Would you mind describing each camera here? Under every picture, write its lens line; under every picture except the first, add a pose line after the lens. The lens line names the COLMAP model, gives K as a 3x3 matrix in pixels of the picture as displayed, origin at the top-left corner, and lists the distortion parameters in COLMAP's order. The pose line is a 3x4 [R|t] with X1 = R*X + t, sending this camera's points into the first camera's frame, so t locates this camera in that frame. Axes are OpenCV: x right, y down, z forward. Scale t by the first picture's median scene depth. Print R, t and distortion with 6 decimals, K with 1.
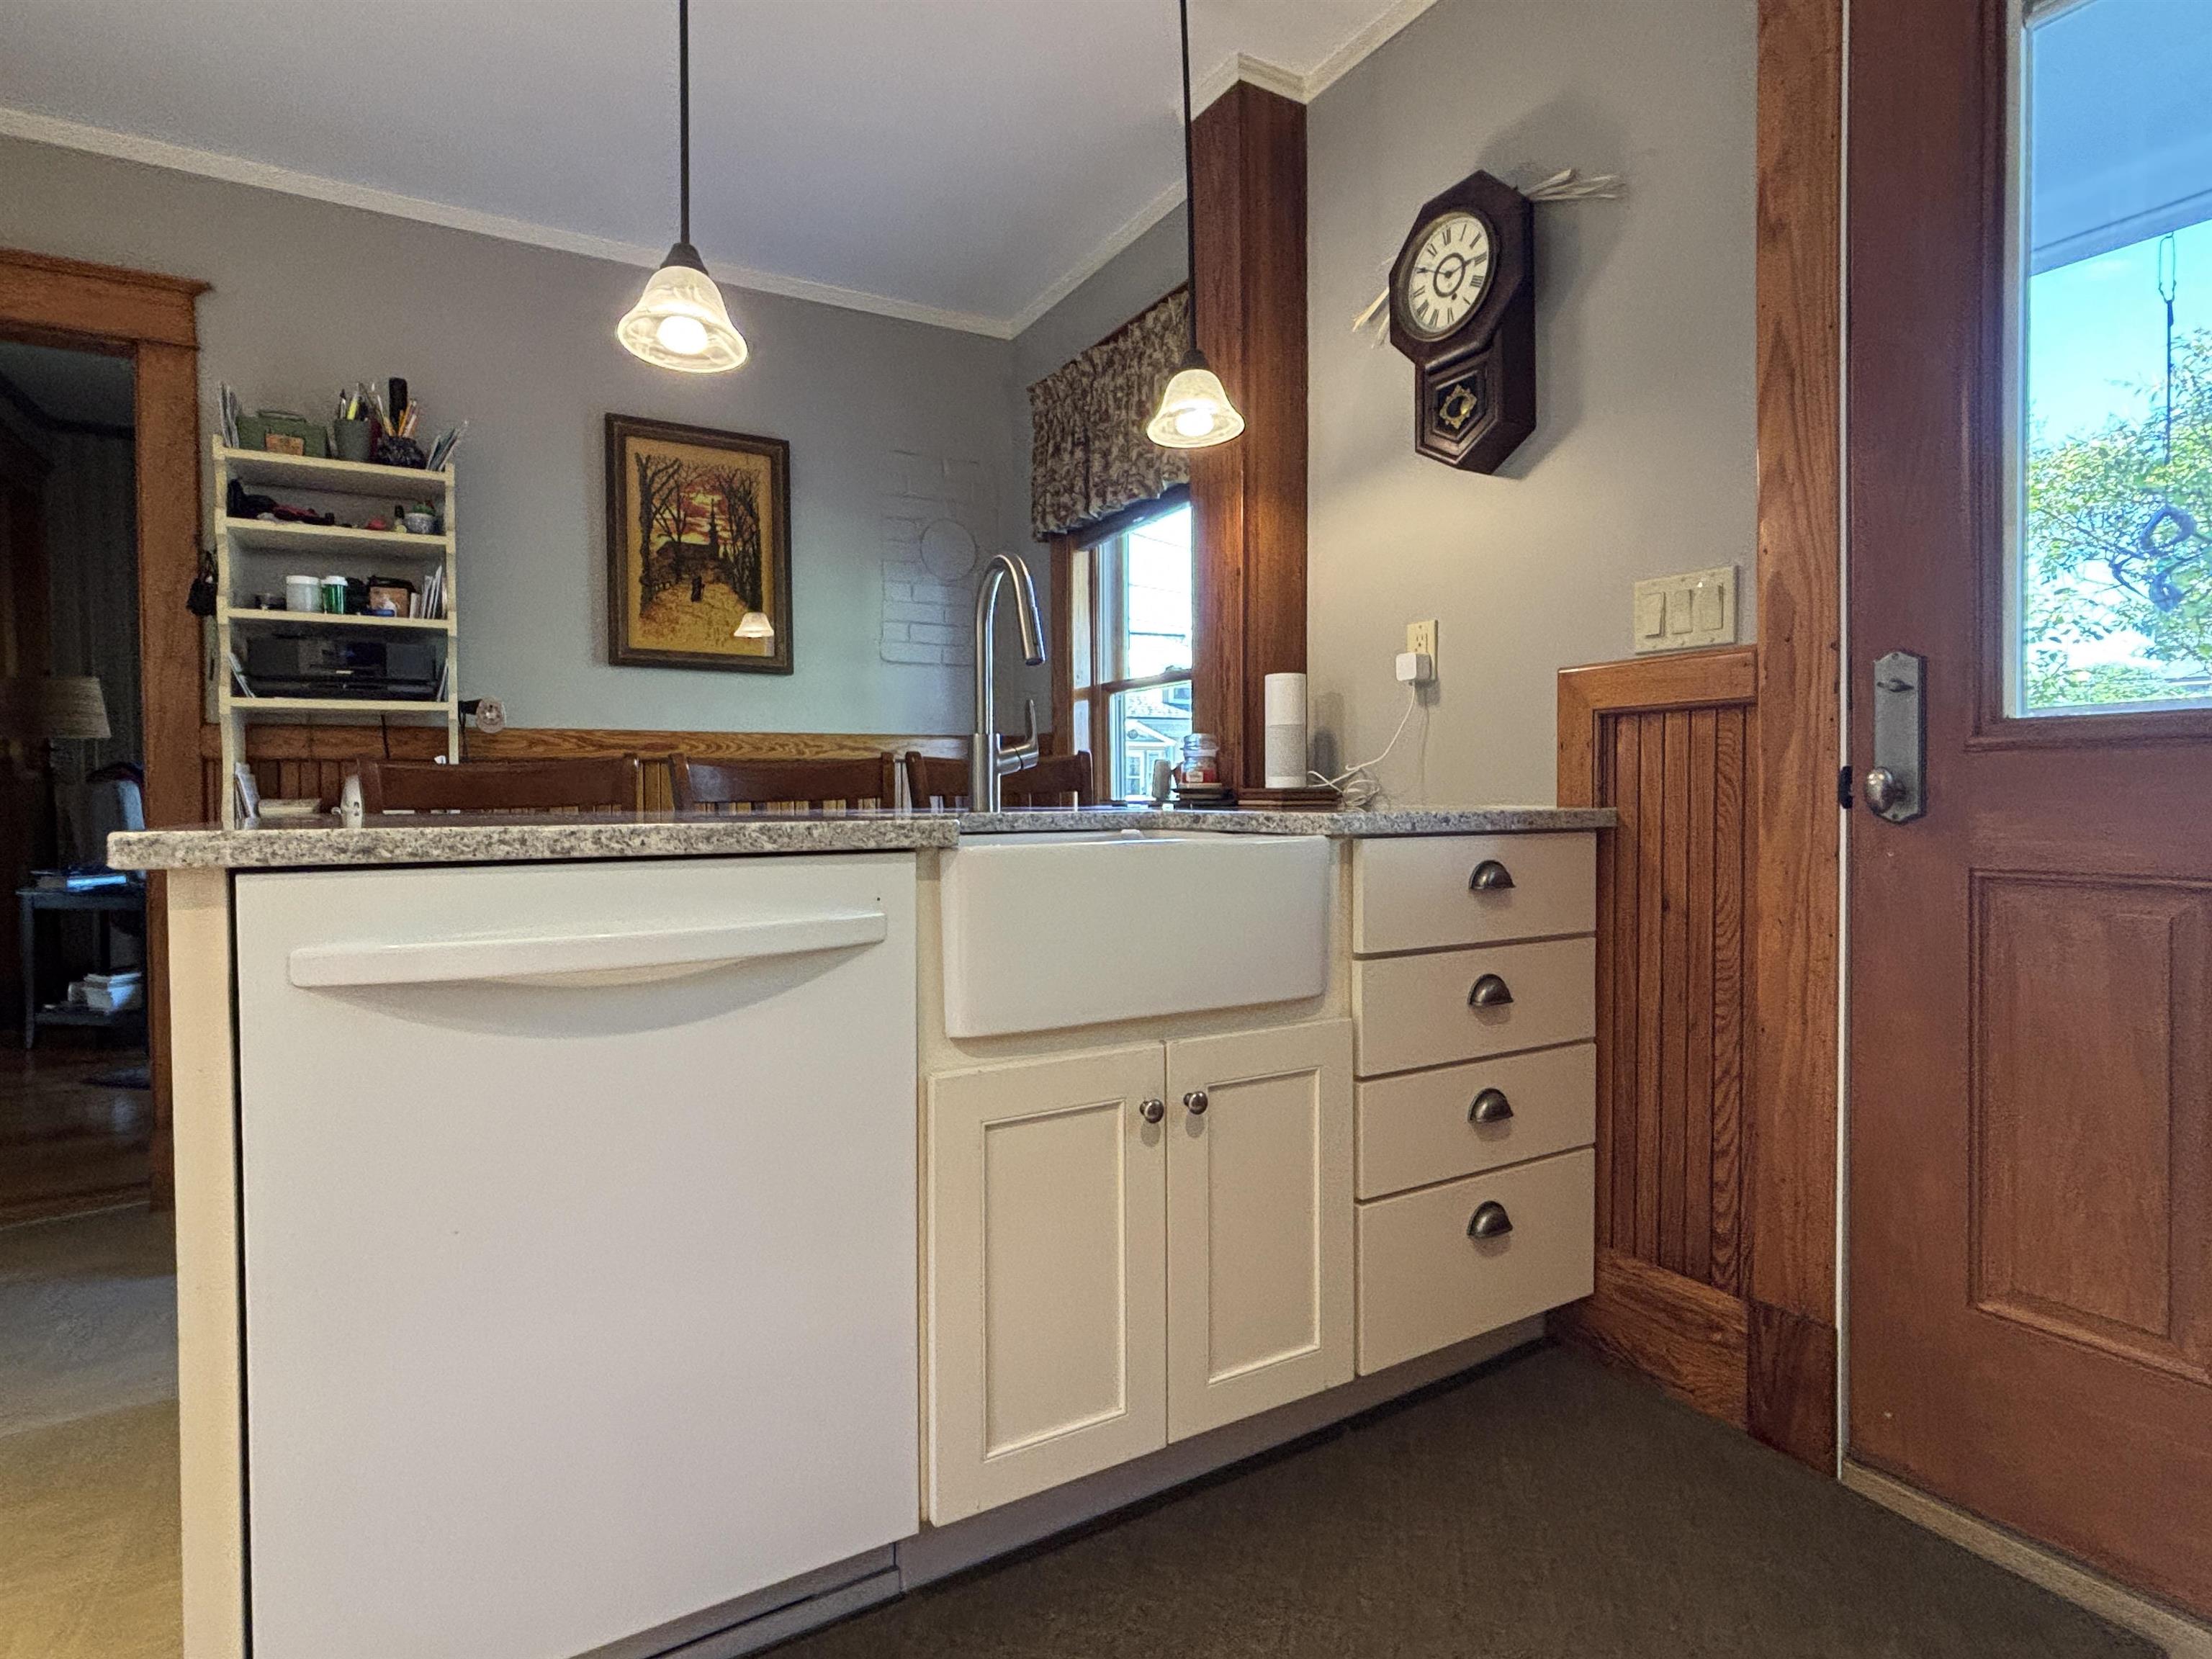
lens RADIAL K [[1120.6, 0, 1106.4], [0, 1120.6, 819.7], [0, 0, 1]] dist [0.004400, -0.000366]
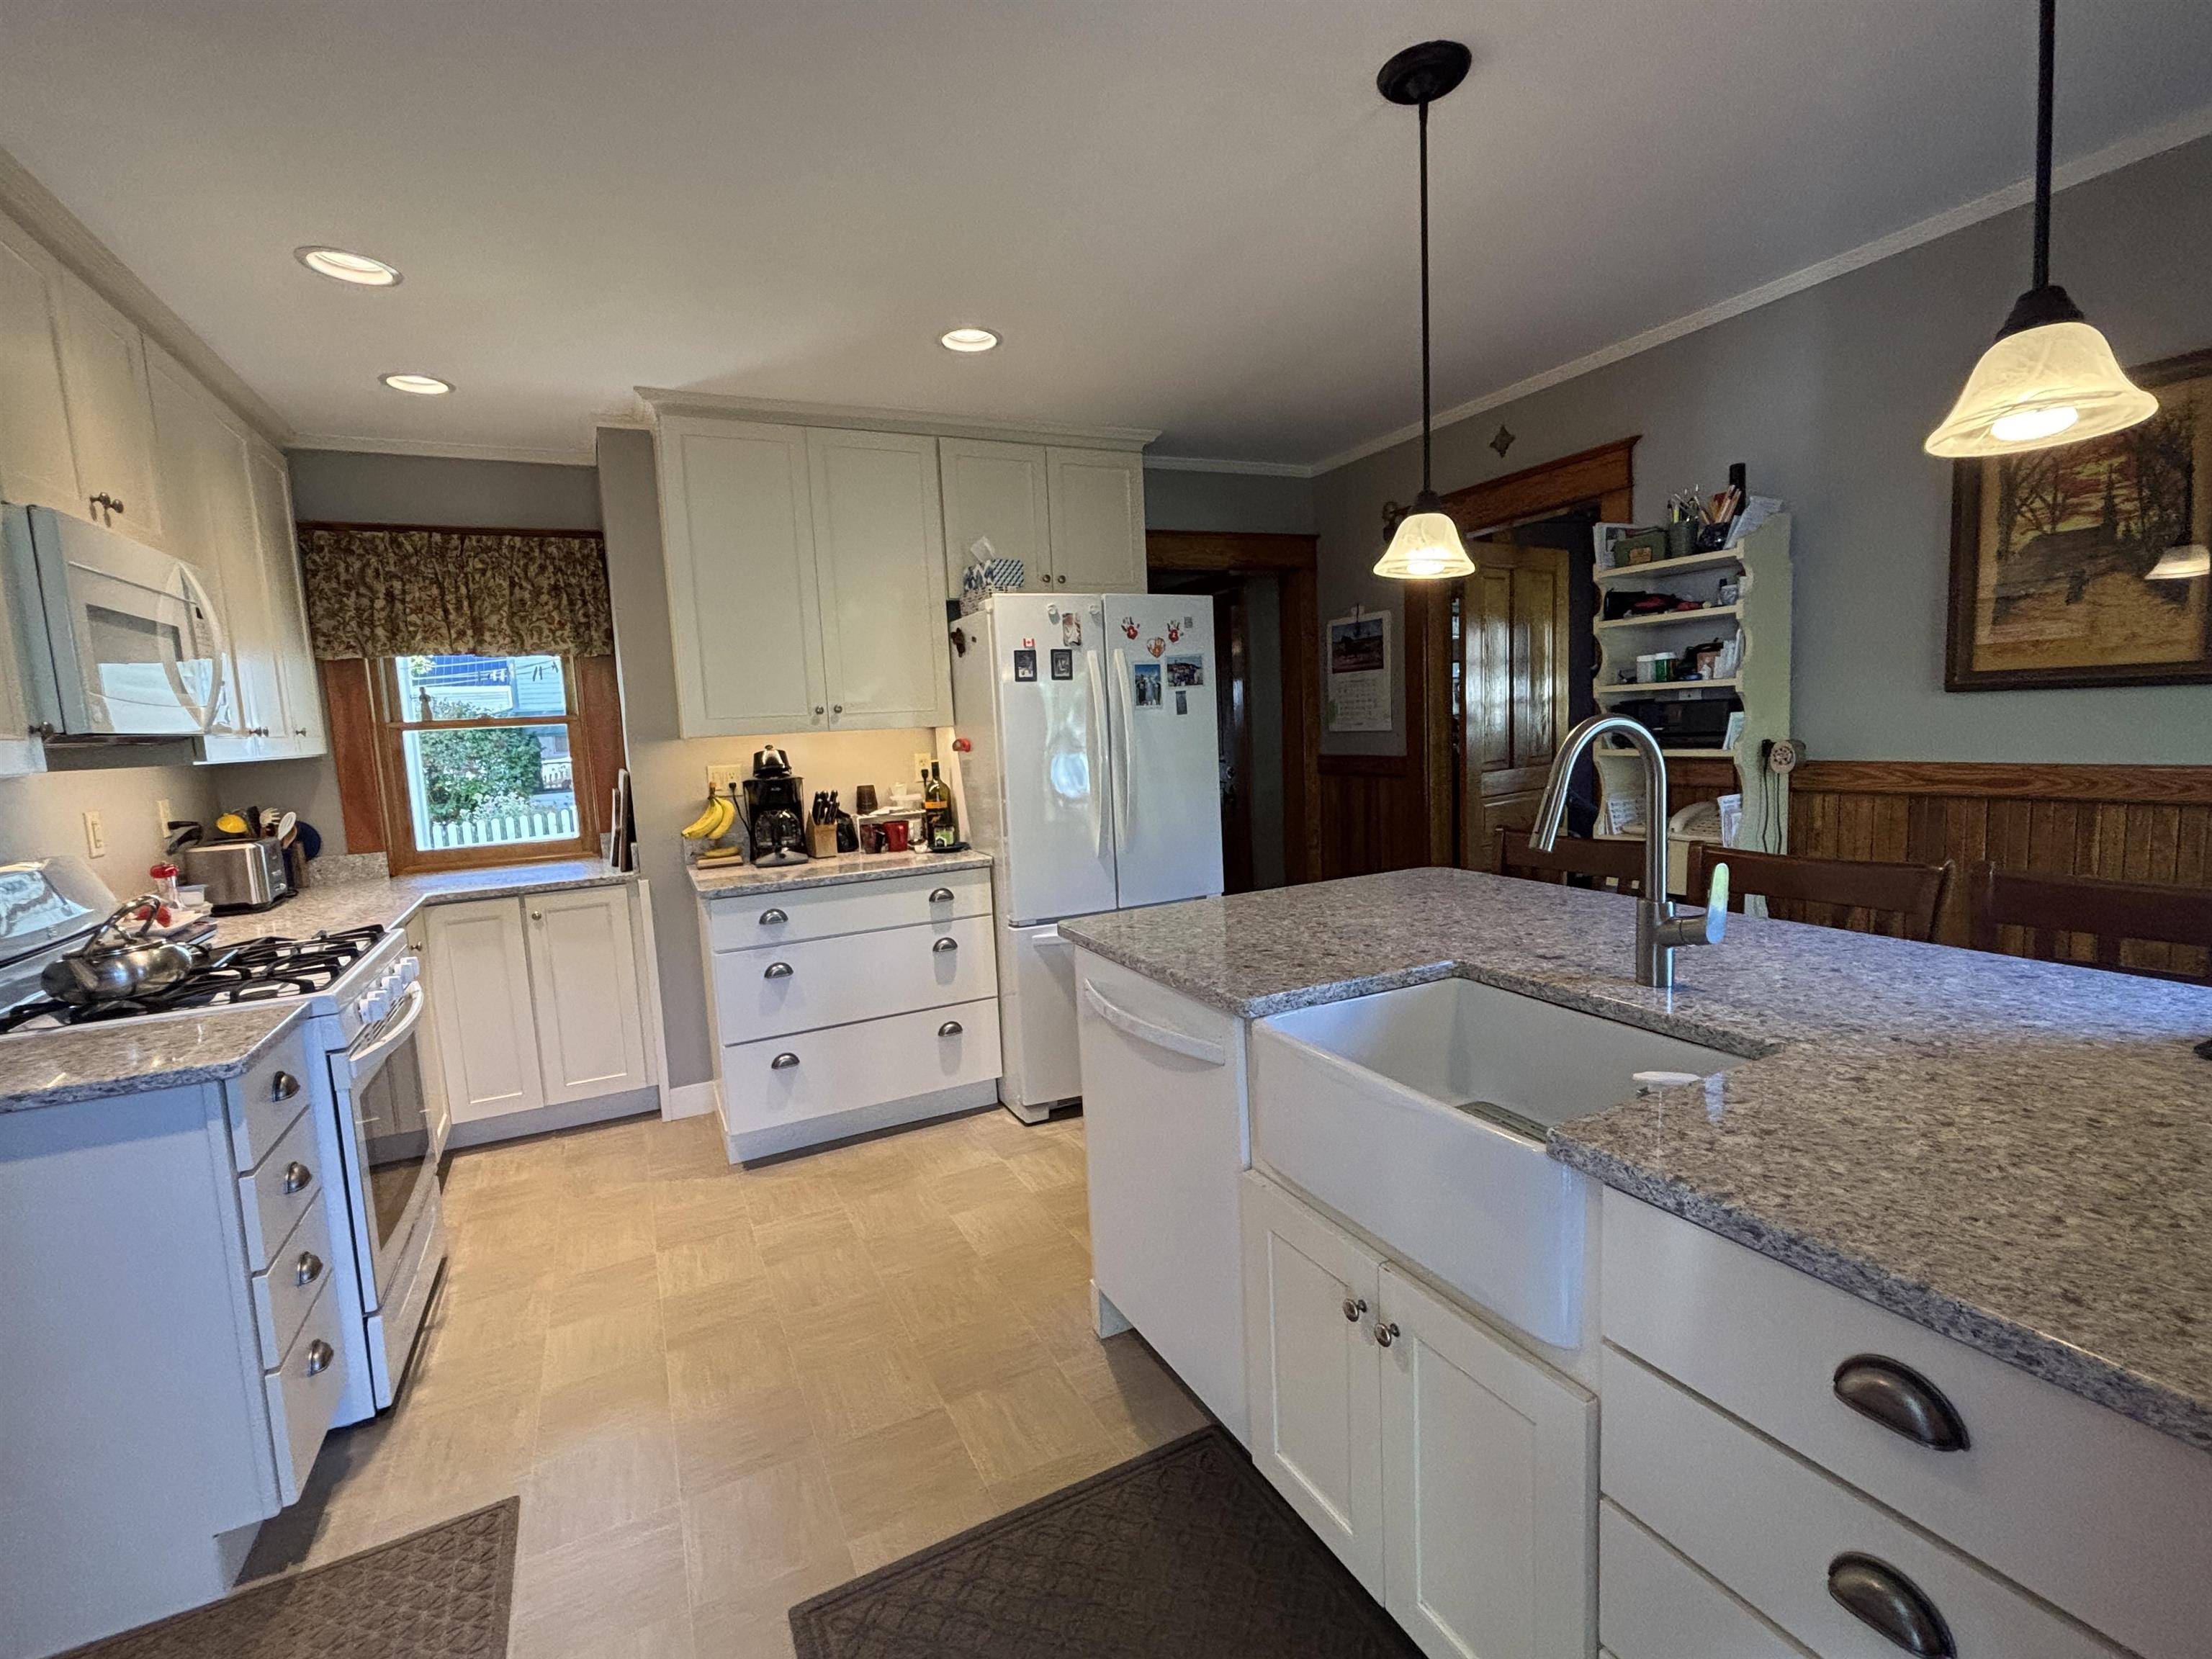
lens RADIAL K [[985.1, 0, 1094.6], [0, 985.1, 848.4], [0, 0, 1]] dist [0.001371, 0.001712]
pose [[-0.059776, 0.141455, -0.988138, 0.409020], [0.026431, 0.989786, 0.140092, -0.141696], [0.997862, -0.017744, -0.062904, 0.349649]]
